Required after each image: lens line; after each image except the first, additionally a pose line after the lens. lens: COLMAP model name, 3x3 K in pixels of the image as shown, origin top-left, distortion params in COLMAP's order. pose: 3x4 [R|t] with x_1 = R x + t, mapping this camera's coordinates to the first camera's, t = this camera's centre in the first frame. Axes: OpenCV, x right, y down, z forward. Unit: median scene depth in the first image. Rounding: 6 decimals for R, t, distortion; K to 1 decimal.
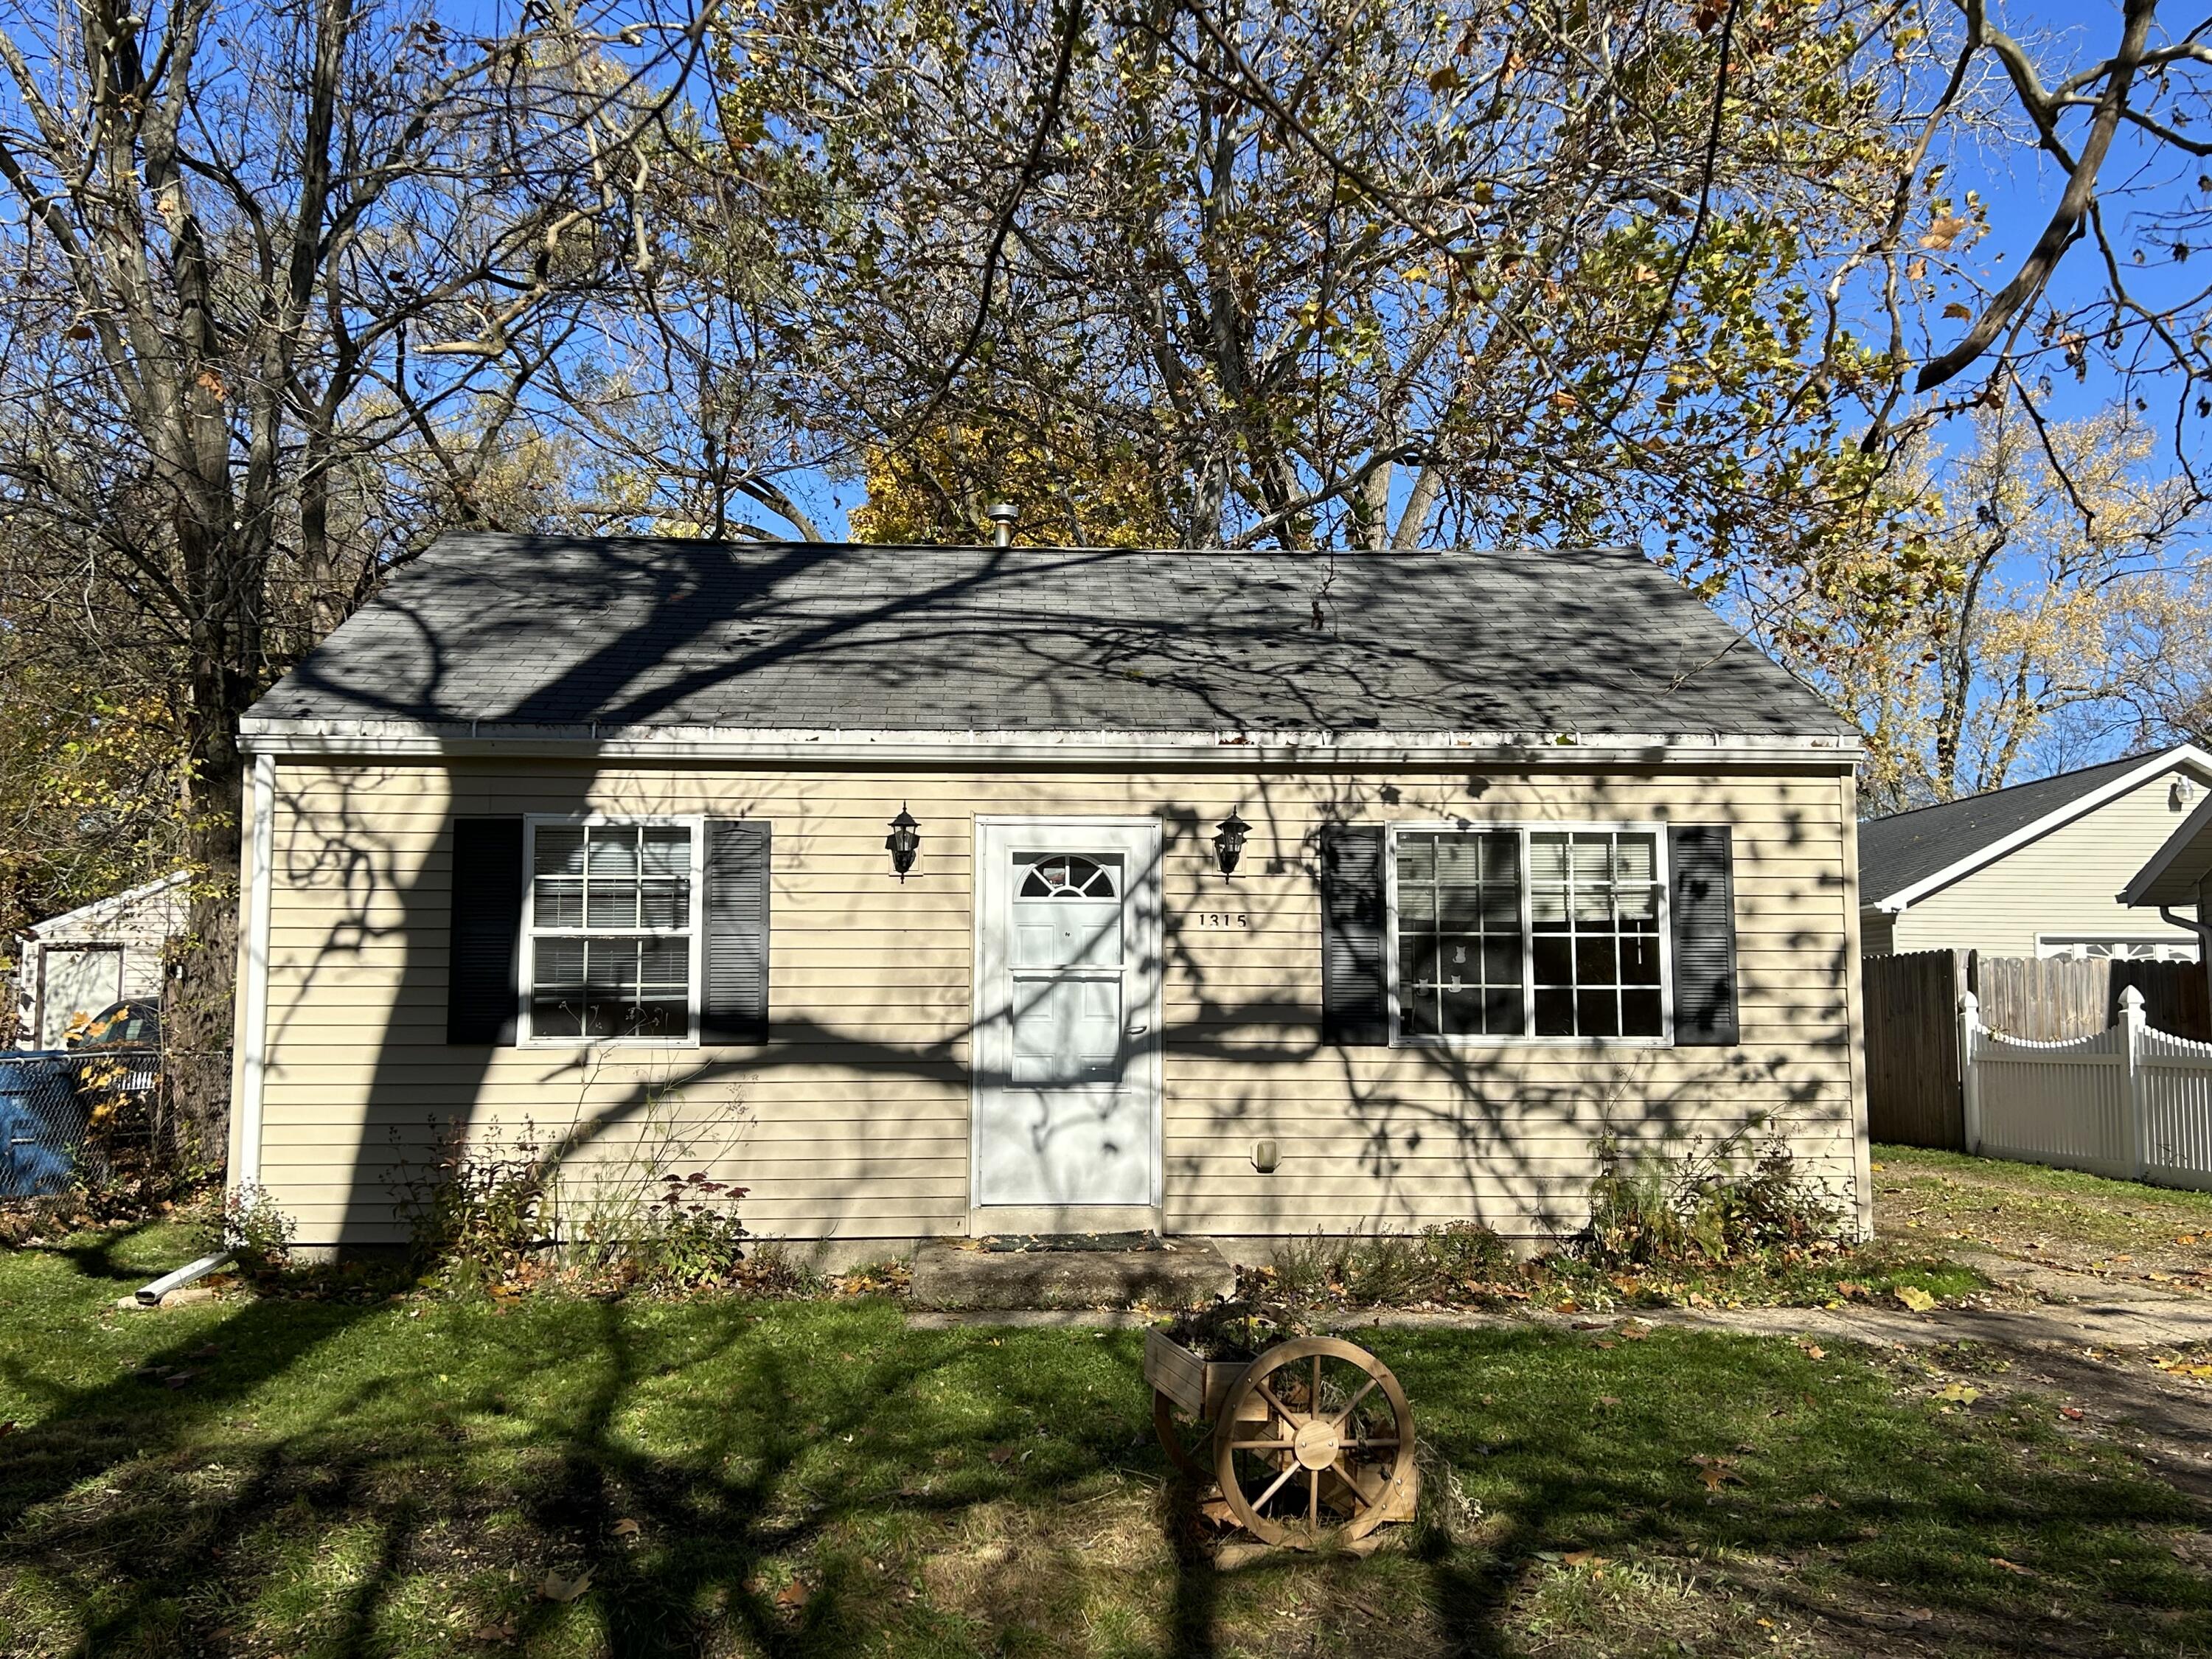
lens RADIAL K [[1999.0, 0, 1118.2], [0, 1999.0, 843.7], [0, 0, 1]] dist [0.149053, -0.300528]
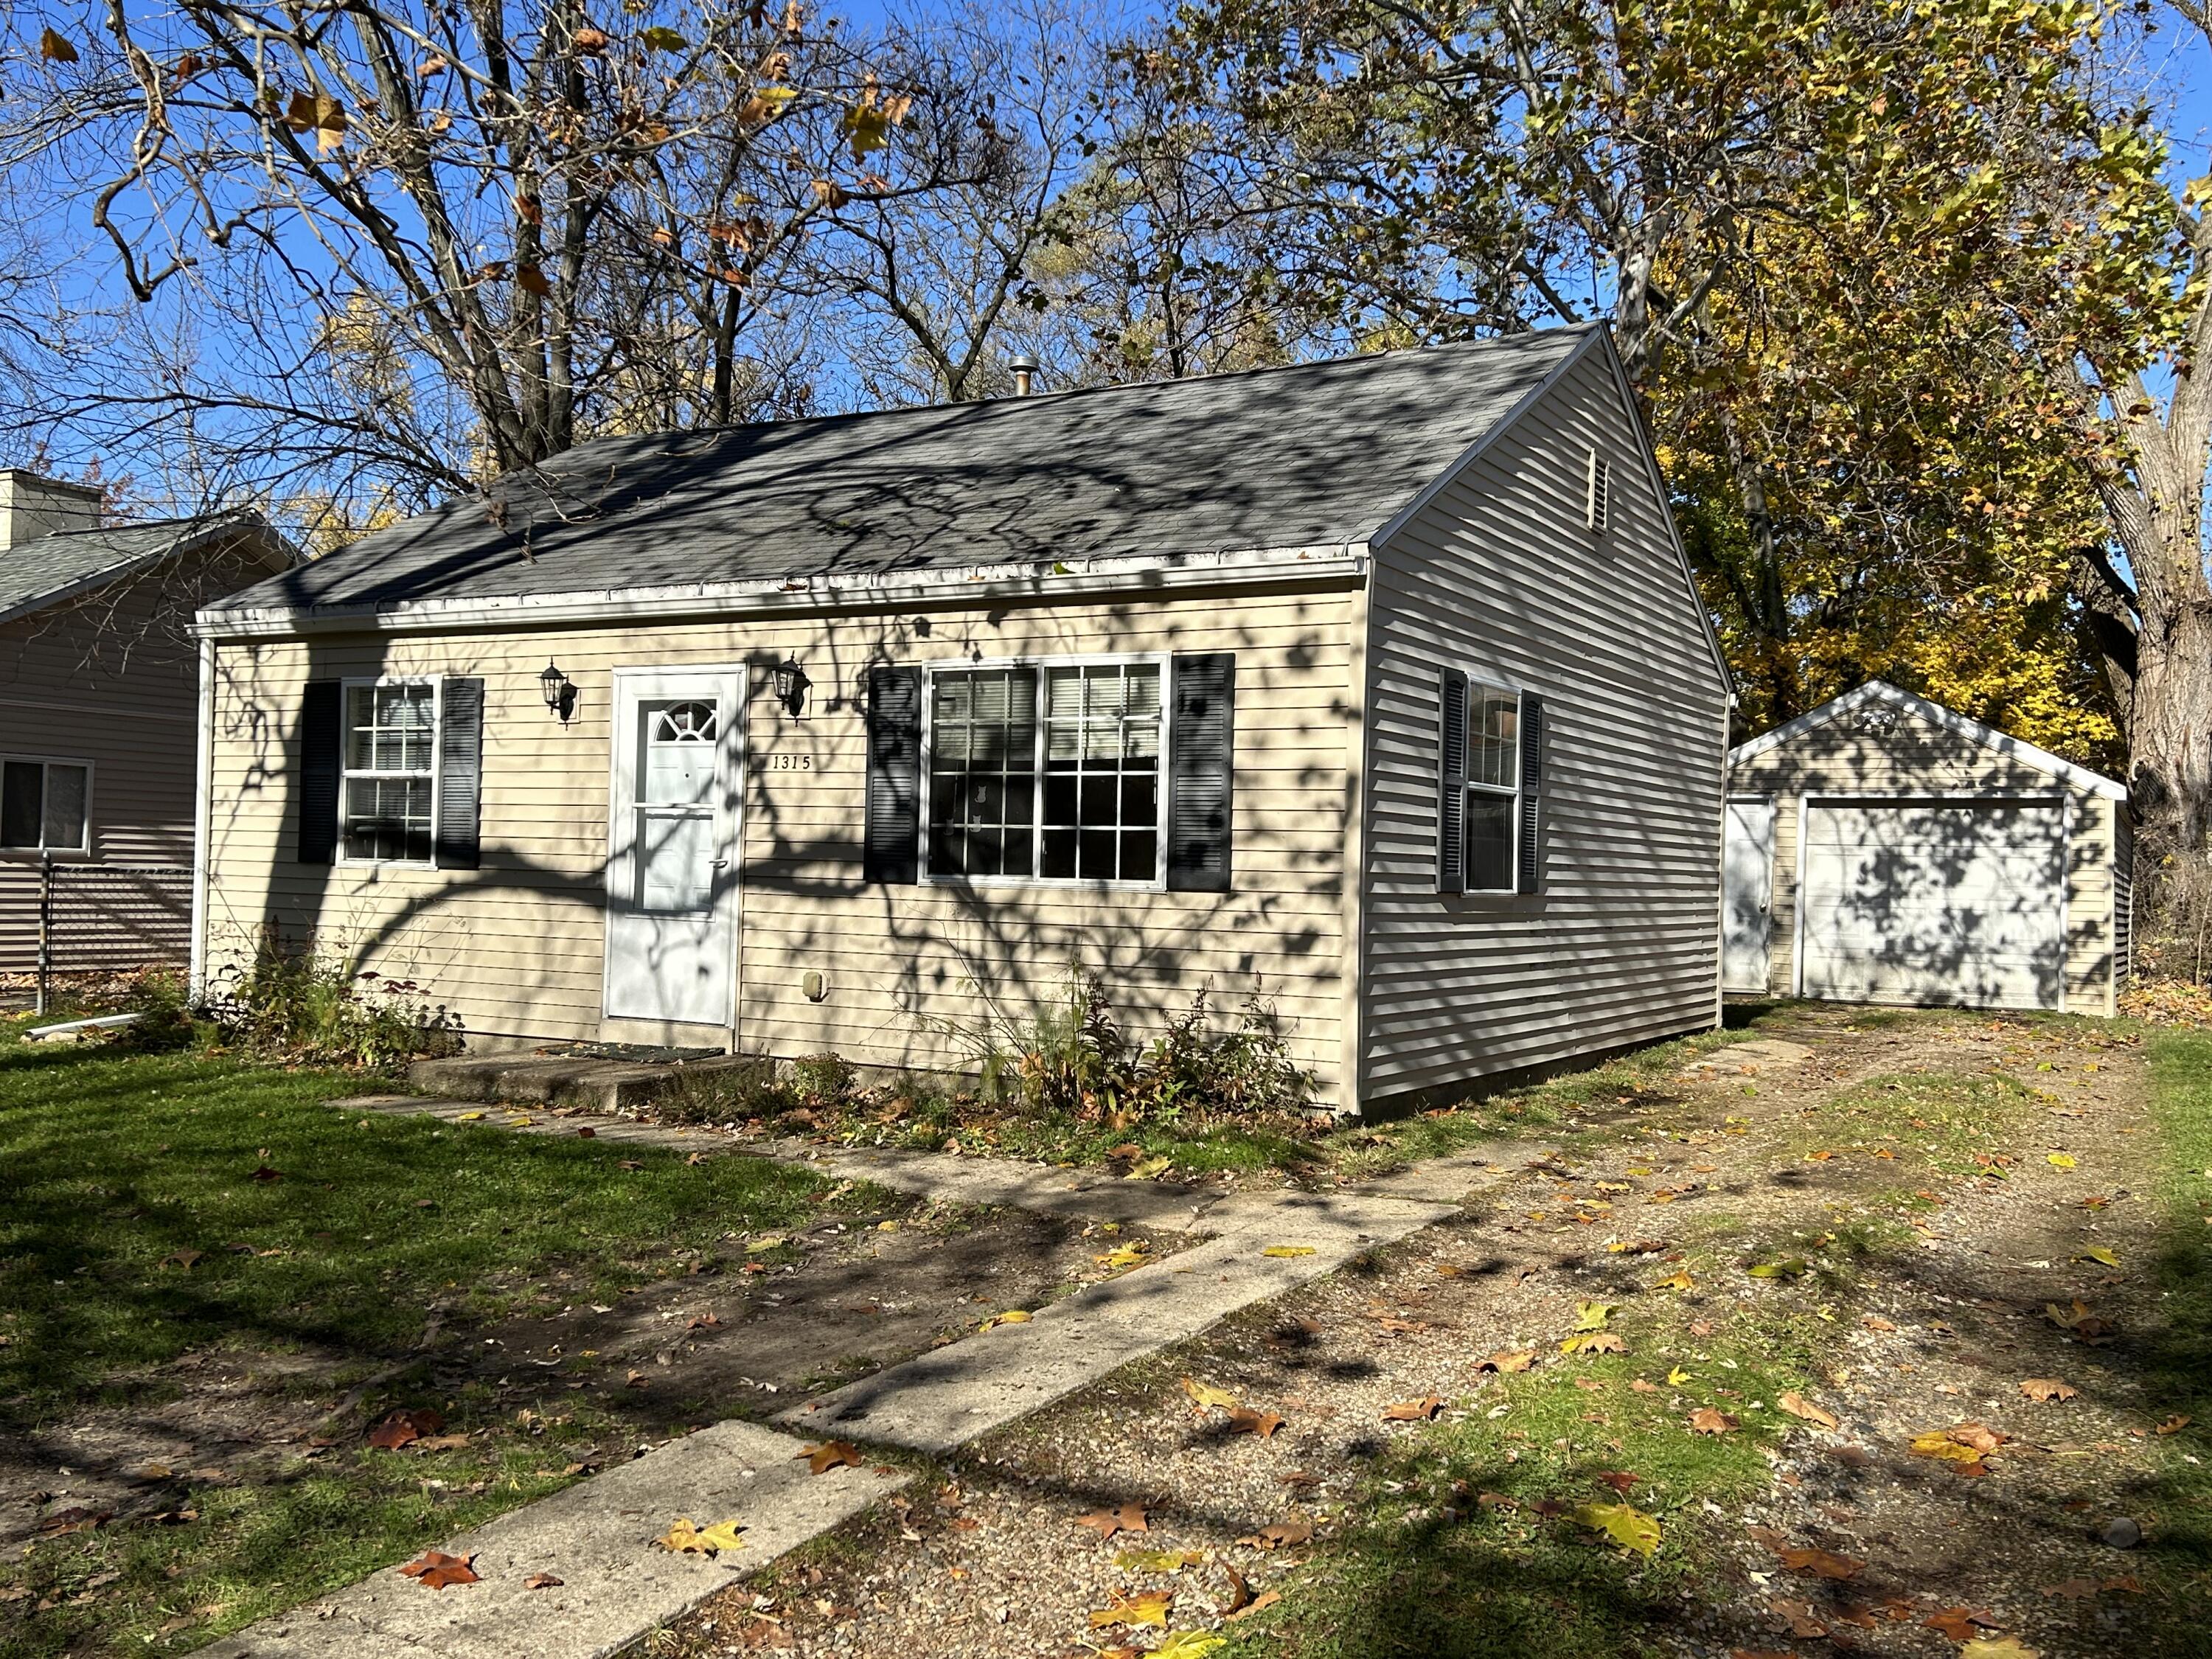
lens RADIAL K [[1999.0, 0, 1118.2], [0, 1999.0, 843.7], [0, 0, 1]] dist [0.149053, -0.300528]
pose [[0.836943, 0.014078, -0.547109, 0.774803], [0.029588, 0.997043, 0.070918, 0.012105], [0.546489, -0.075542, 0.834052, 0.216605]]
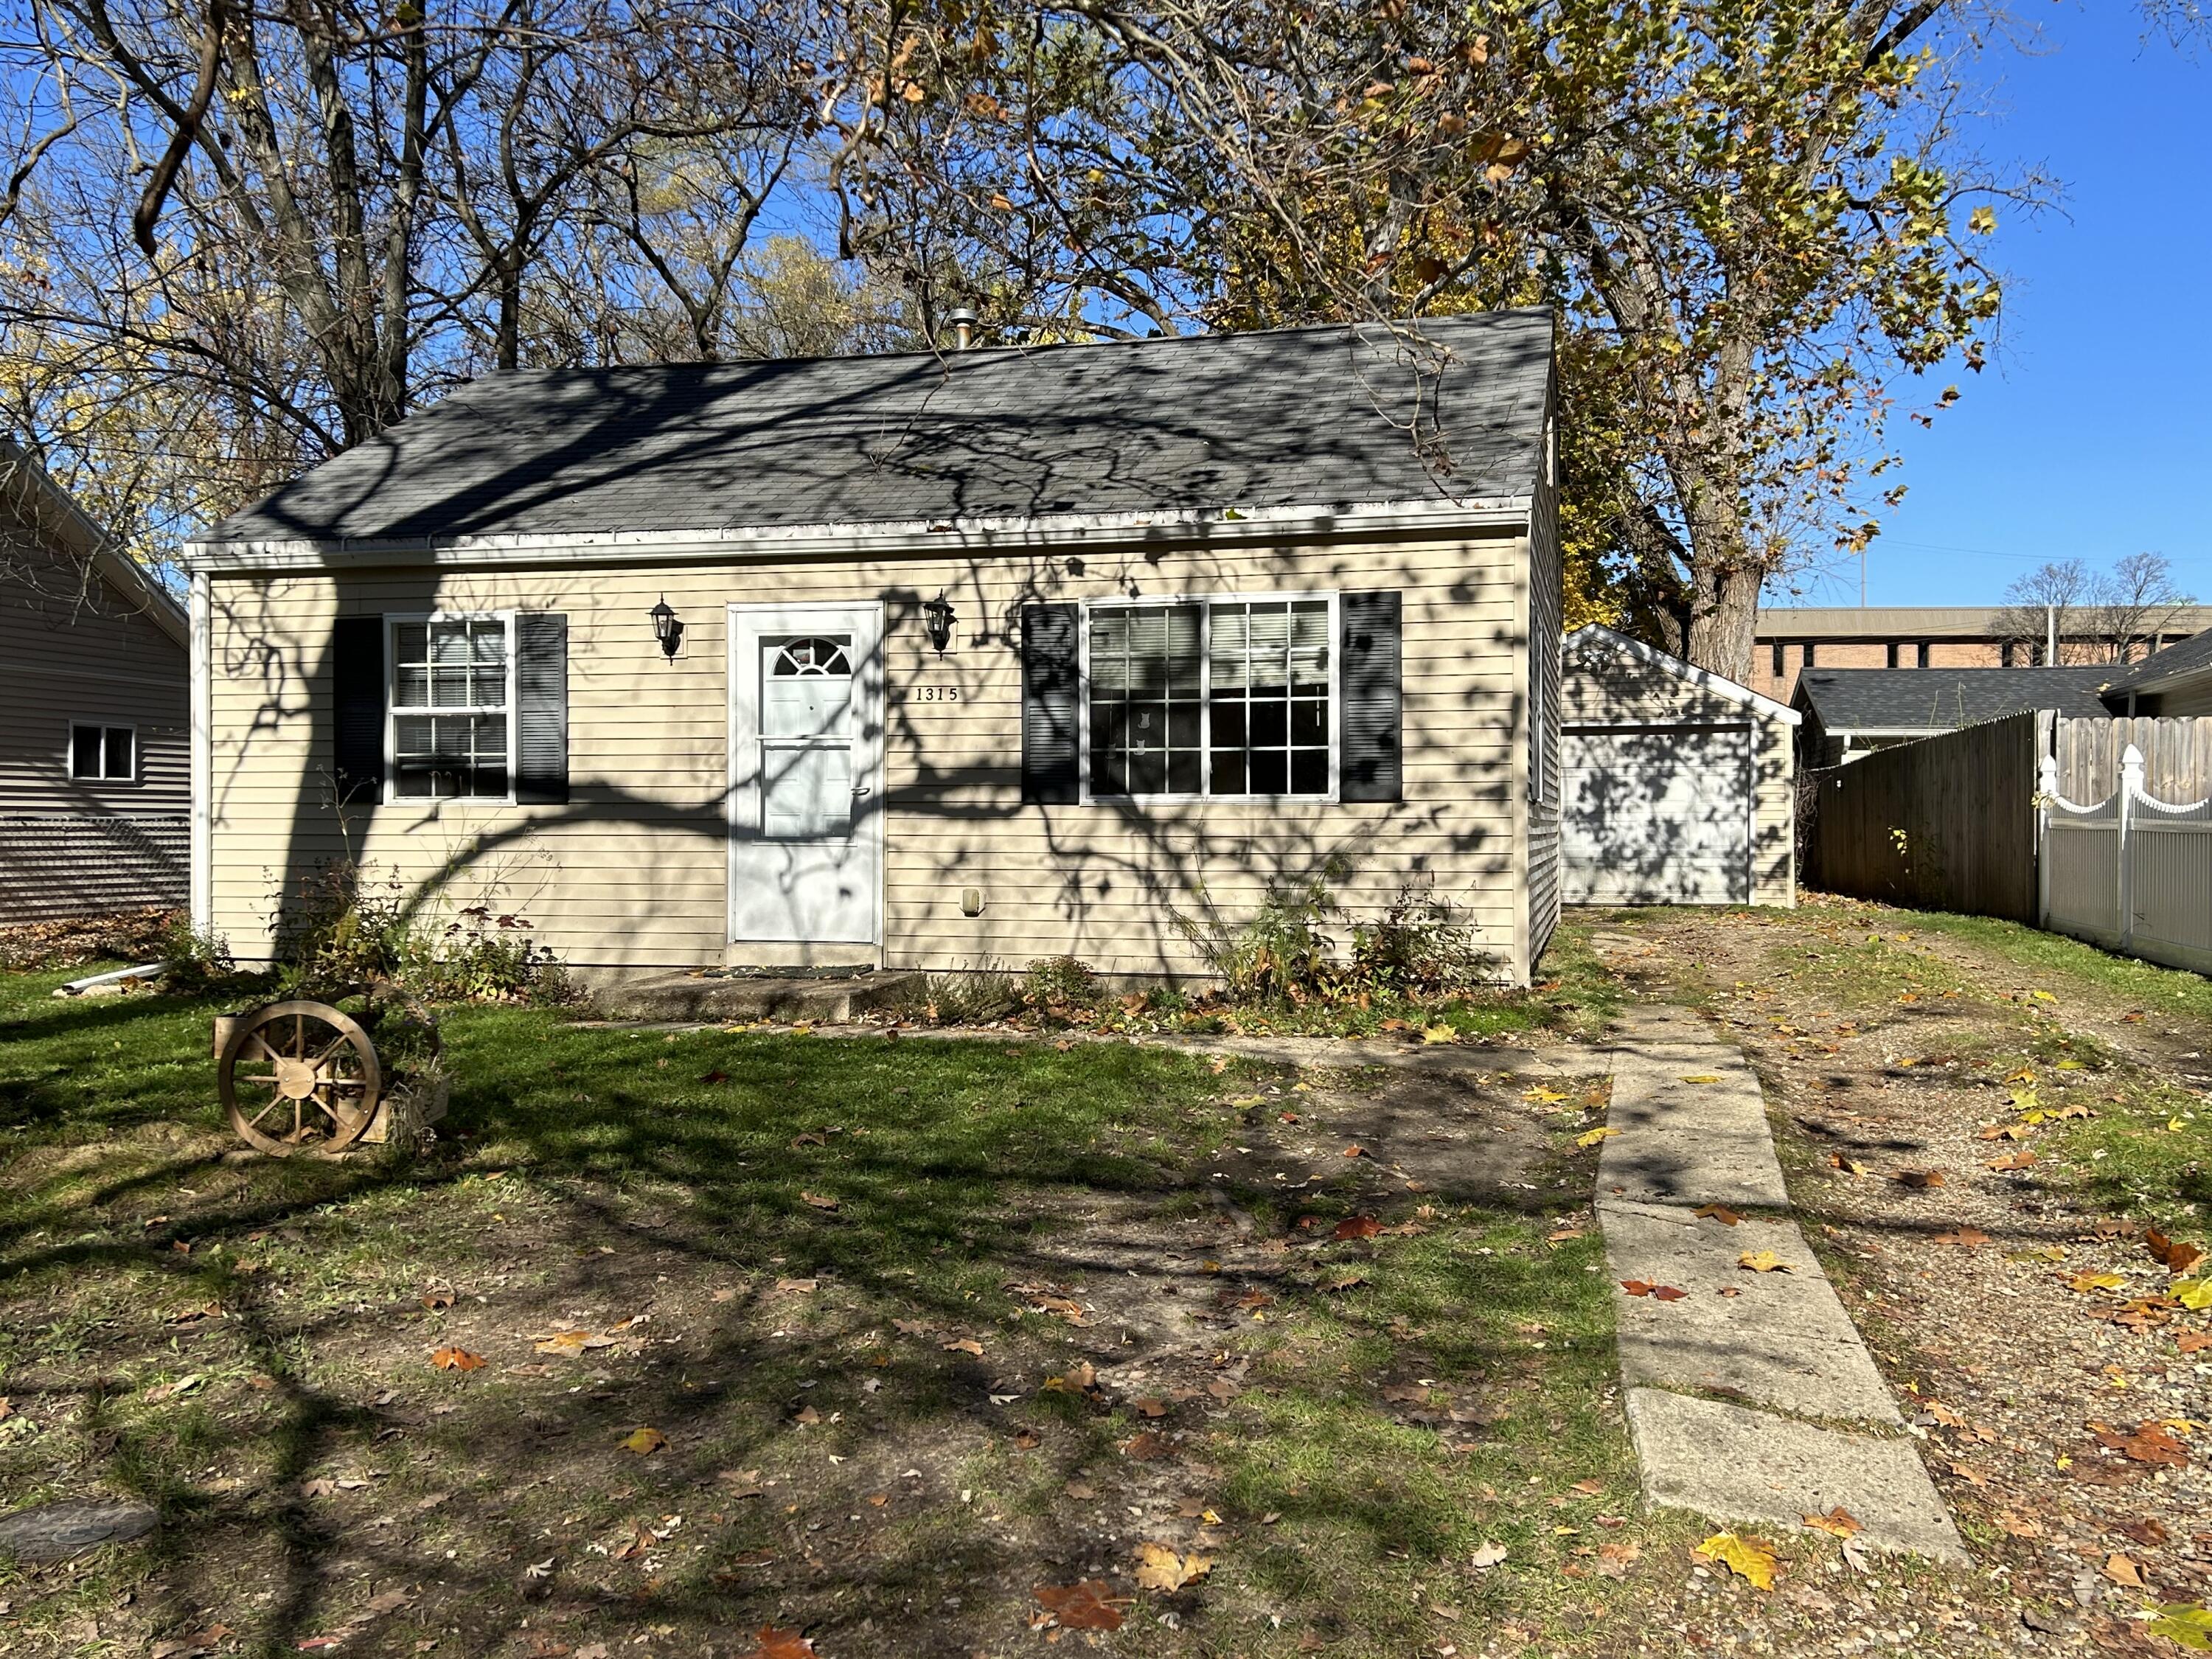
lens RADIAL K [[1982.3, 0, 1106.0], [0, 1982.3, 829.5], [0, 0, 1]] dist [0.231159, -0.625336]
pose [[0.952706, 0.000512, -0.303893, 0.482192], [0.030705, 0.994719, 0.097936, 0.008572], [0.302338, -0.102636, 0.947659, -0.030102]]
